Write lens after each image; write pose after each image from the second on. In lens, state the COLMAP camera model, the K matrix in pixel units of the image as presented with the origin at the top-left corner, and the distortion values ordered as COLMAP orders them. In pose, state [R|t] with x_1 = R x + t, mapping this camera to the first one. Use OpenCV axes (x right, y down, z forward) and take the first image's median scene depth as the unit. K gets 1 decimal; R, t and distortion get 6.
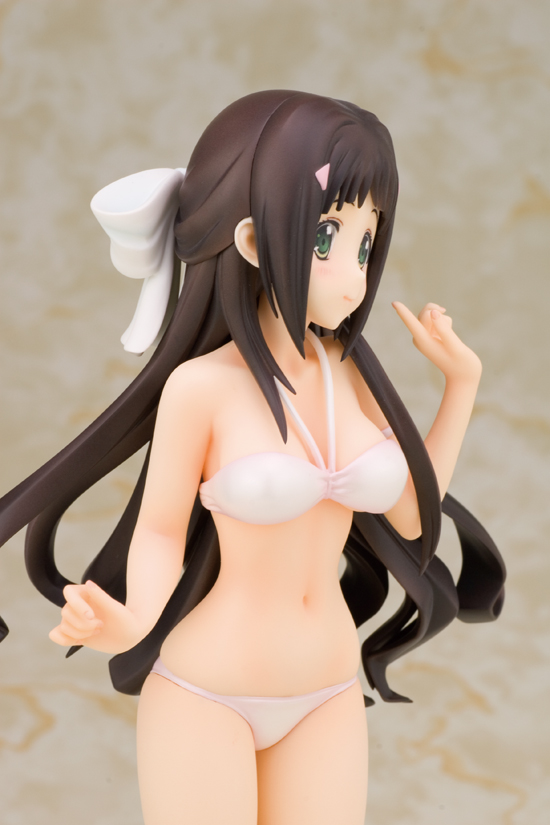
lens RADIAL K [[3382.3, 0, 275.0], [0, 3382.3, 412.5], [0, 0, 1]] dist [0.091199, 1.992040]
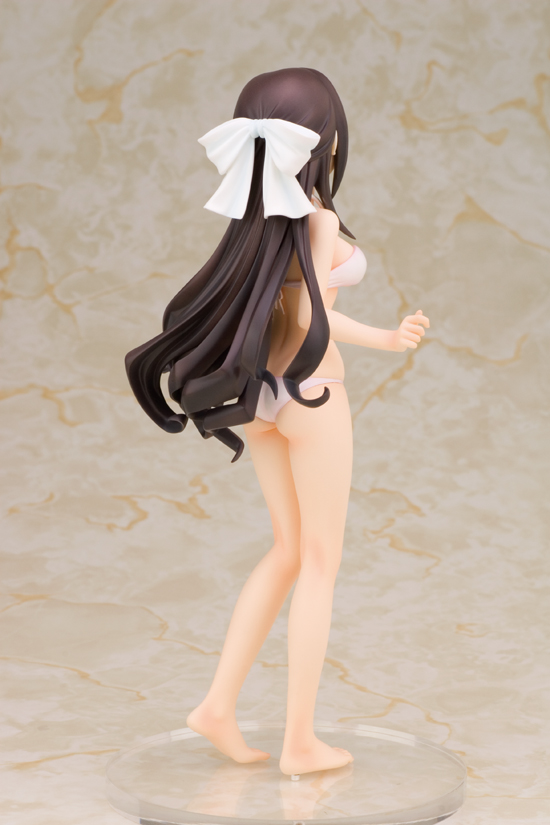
lens RADIAL K [[3382.3, 0, 275.0], [0, 3382.3, 412.5], [0, 0, 1]] dist [0.091199, 1.992040]
pose [[0.999372, 0.023856, -0.026182, 0.034549], [-0.025387, 0.997888, -0.059793, 0.135448], [0.024701, 0.060420, 0.997867, -0.576562]]
